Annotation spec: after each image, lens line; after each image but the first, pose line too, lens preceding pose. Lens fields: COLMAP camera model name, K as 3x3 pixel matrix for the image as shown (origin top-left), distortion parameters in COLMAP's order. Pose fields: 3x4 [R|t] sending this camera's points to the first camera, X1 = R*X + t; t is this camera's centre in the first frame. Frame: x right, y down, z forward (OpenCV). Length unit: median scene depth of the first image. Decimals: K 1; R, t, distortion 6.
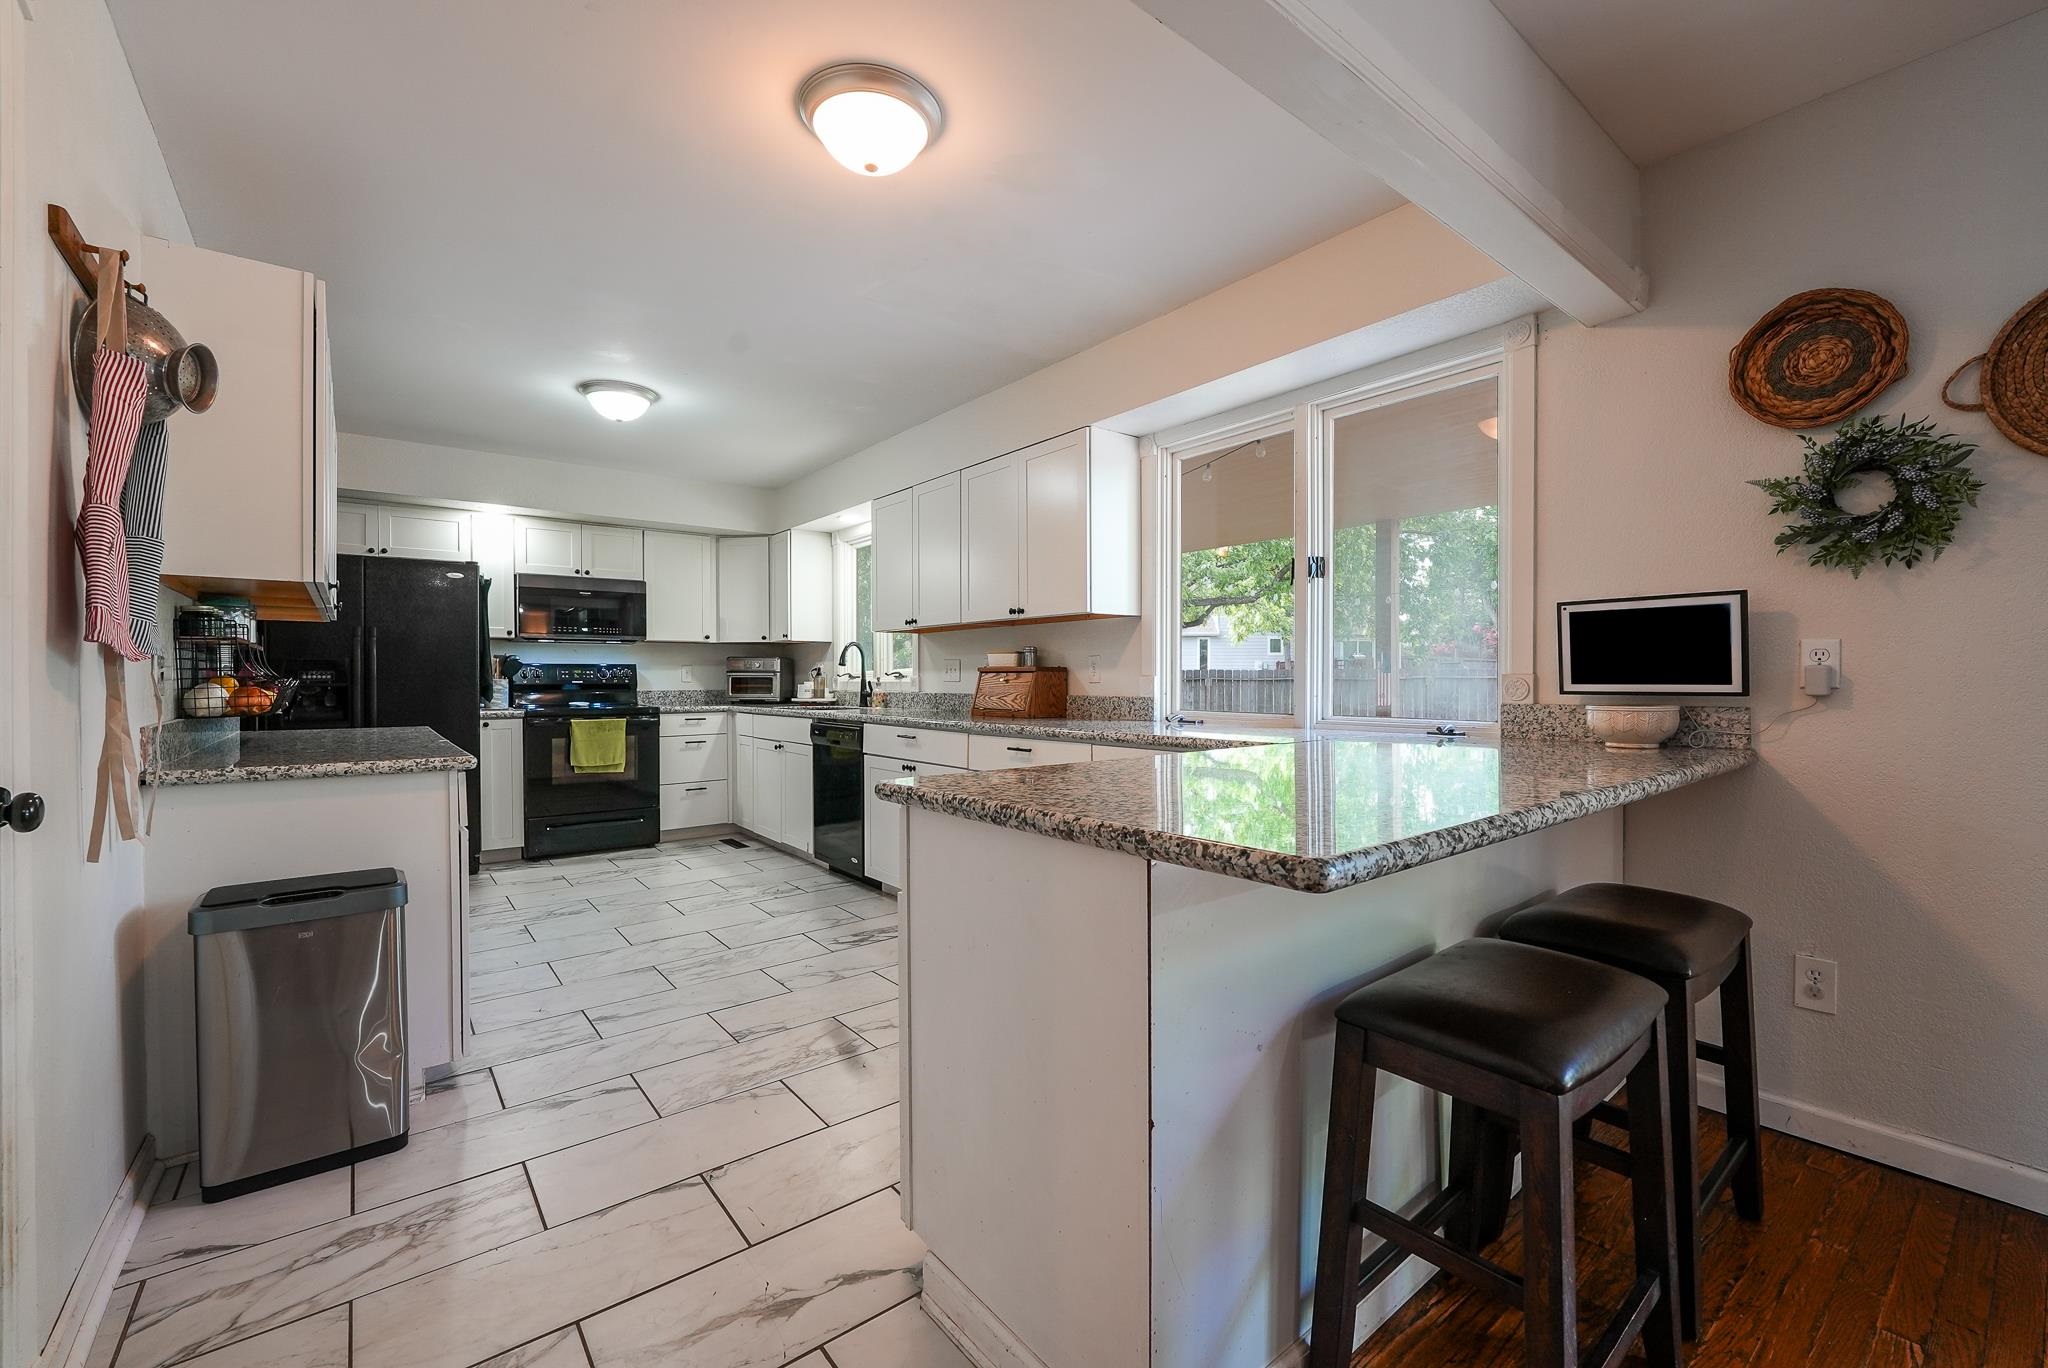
lens RADIAL K [[830.5, 0, 1020.8], [0, 830.5, 682.6], [0, 0, 1]] dist [-0.002907, -0.005493]
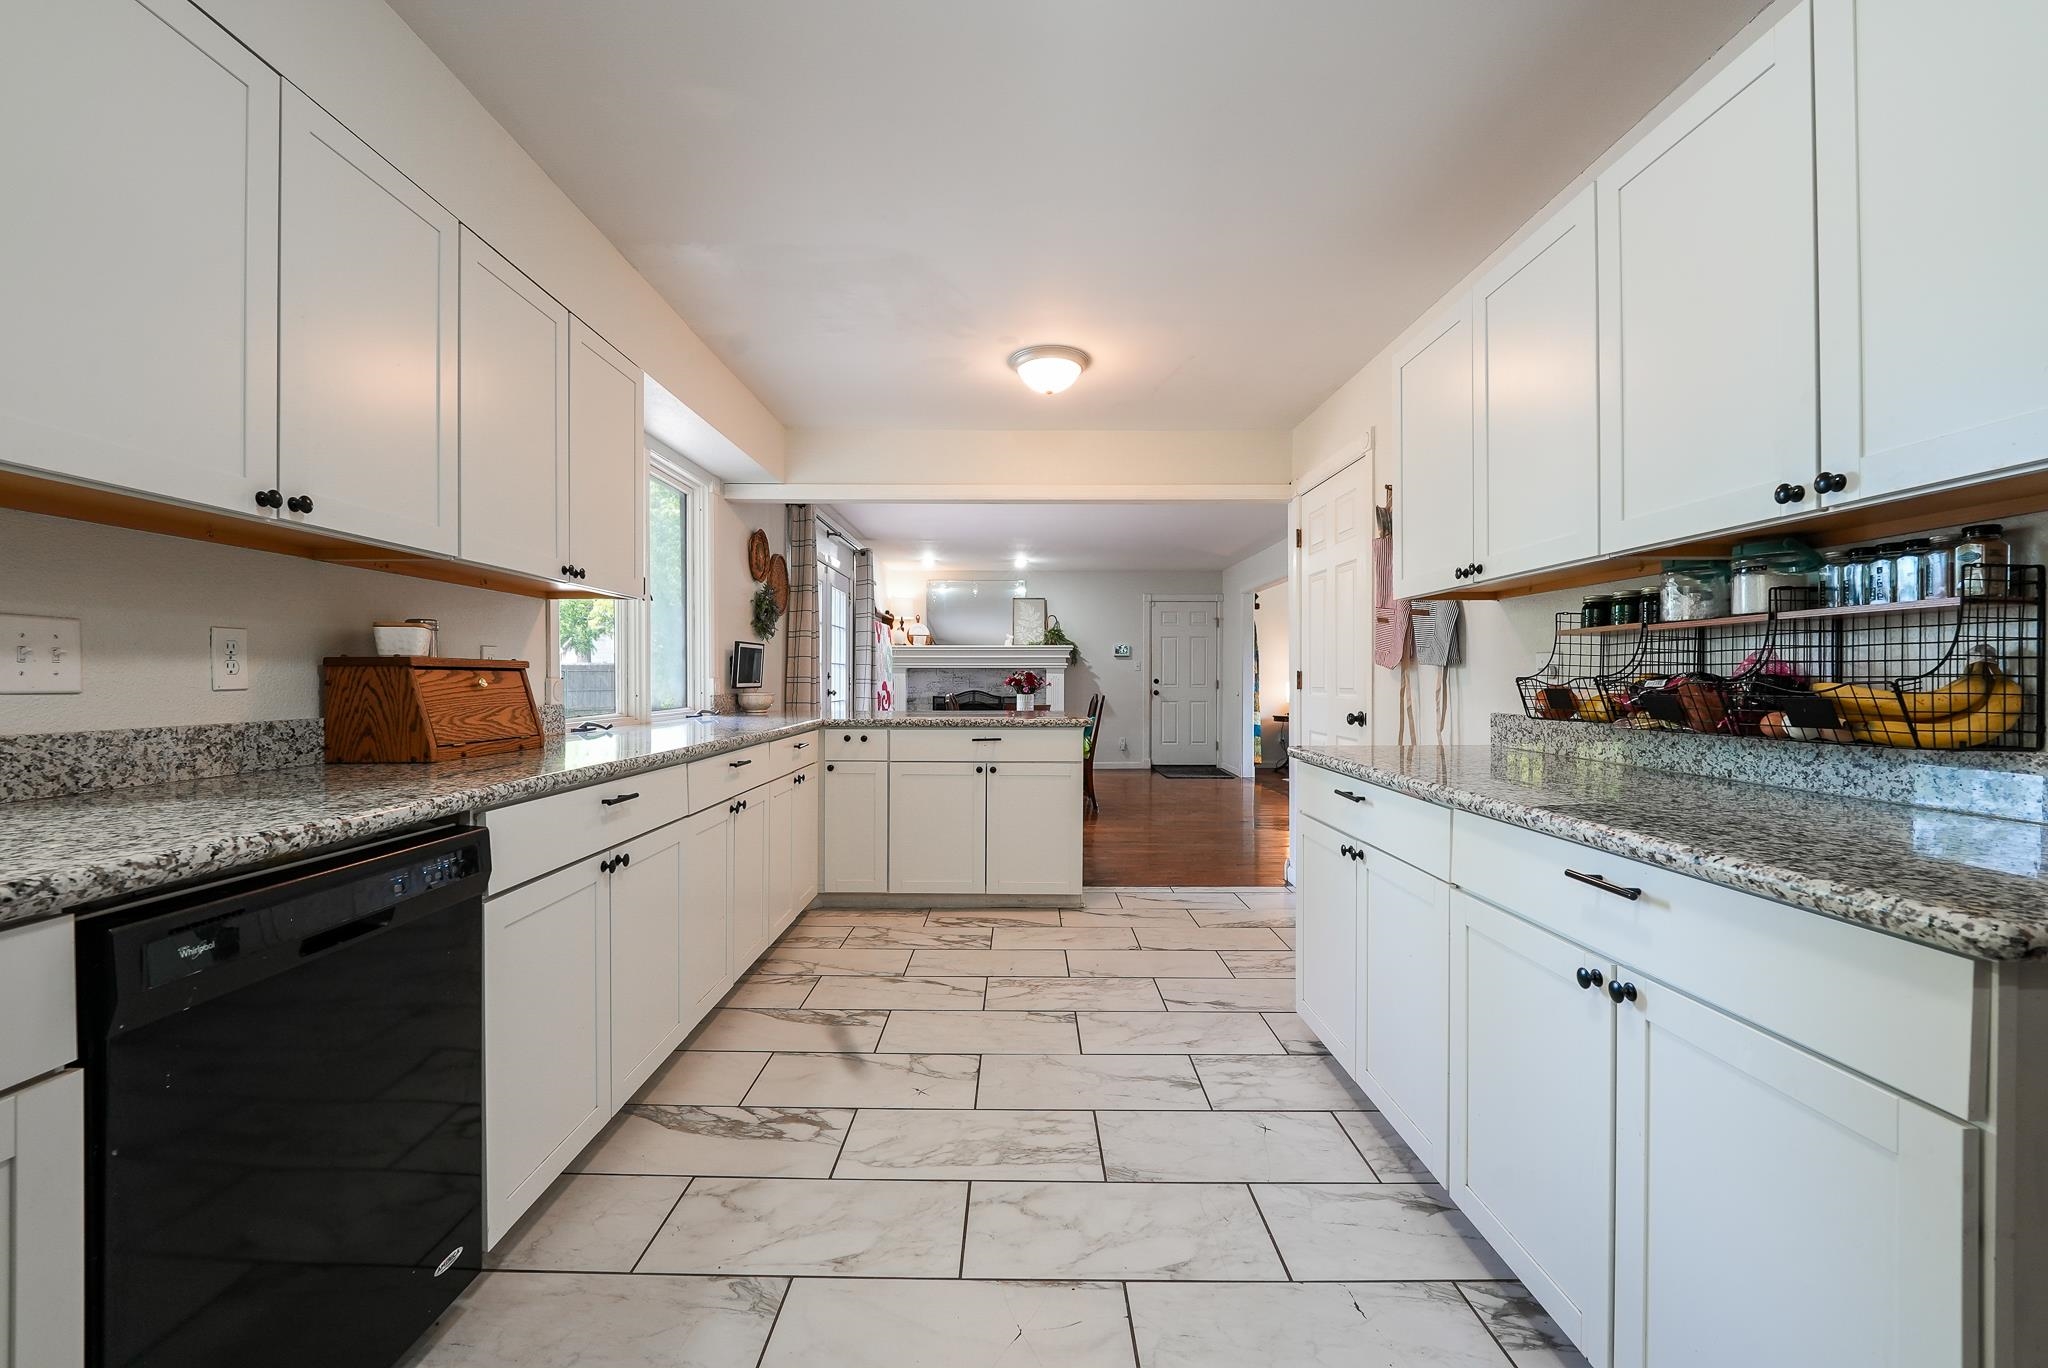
lens RADIAL K [[830.5, 0, 1020.8], [0, 830.5, 682.6], [0, 0, 1]] dist [-0.002907, -0.005493]
pose [[-0.782097, 0.001122, 0.623155, -0.483693], [0.007331, 0.999946, 0.007399, -0.004328], [-0.623113, 0.010355, -0.782063, 0.949183]]
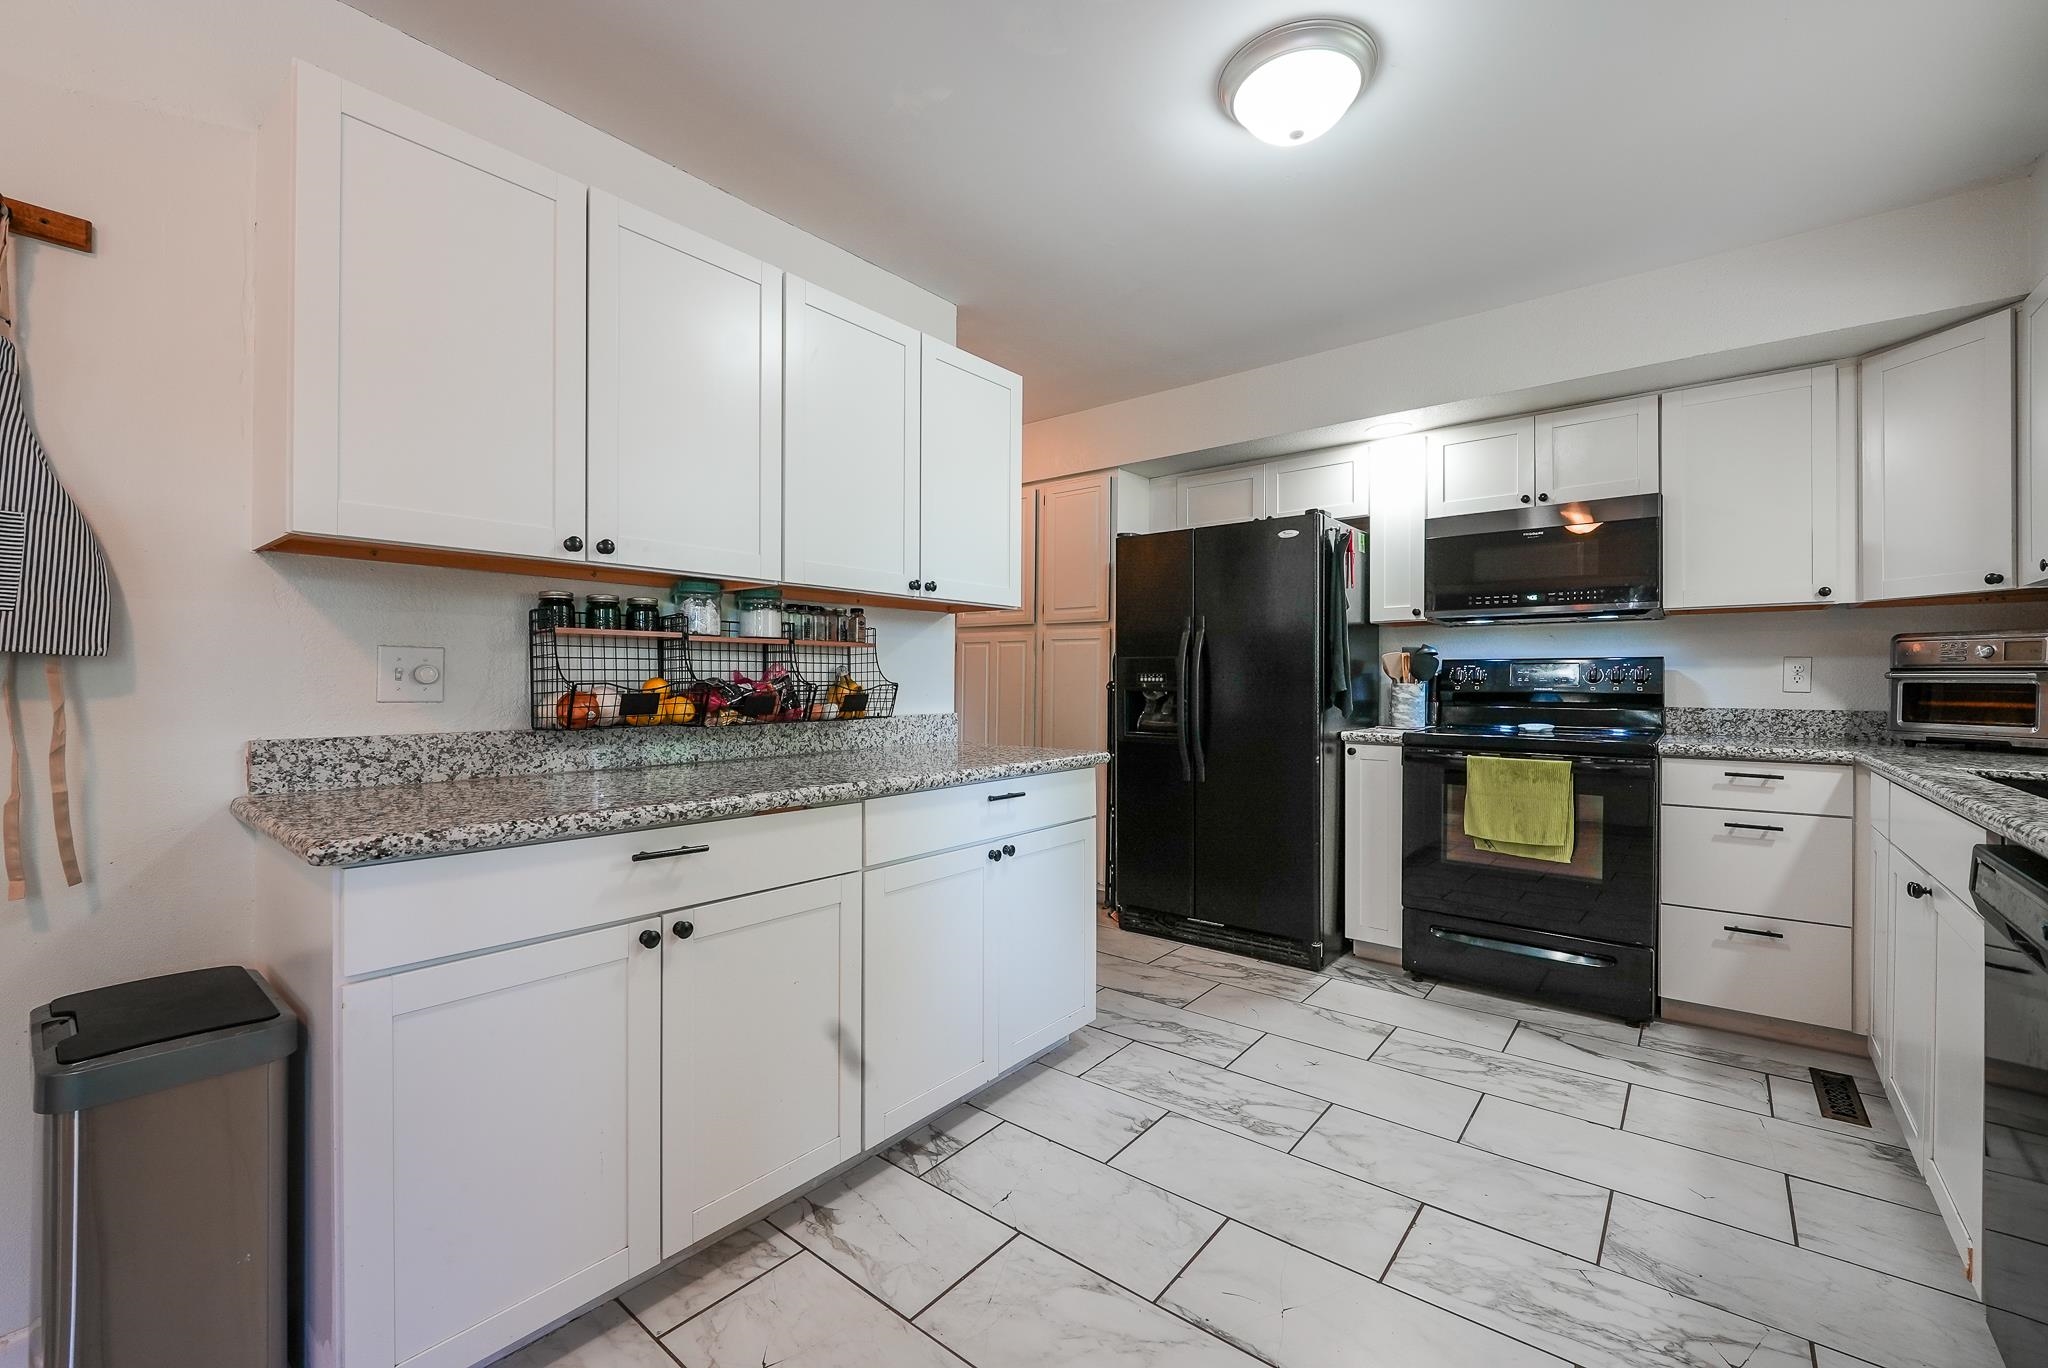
lens RADIAL K [[830.5, 0, 1020.8], [0, 830.5, 682.6], [0, 0, 1]] dist [-0.002907, -0.005493]
pose [[0.208213, 0.005938, -0.978065, -0.043756], [-0.009561, 0.999946, 0.004036, -0.004724], [0.978037, 0.008511, 0.208259, 0.579034]]
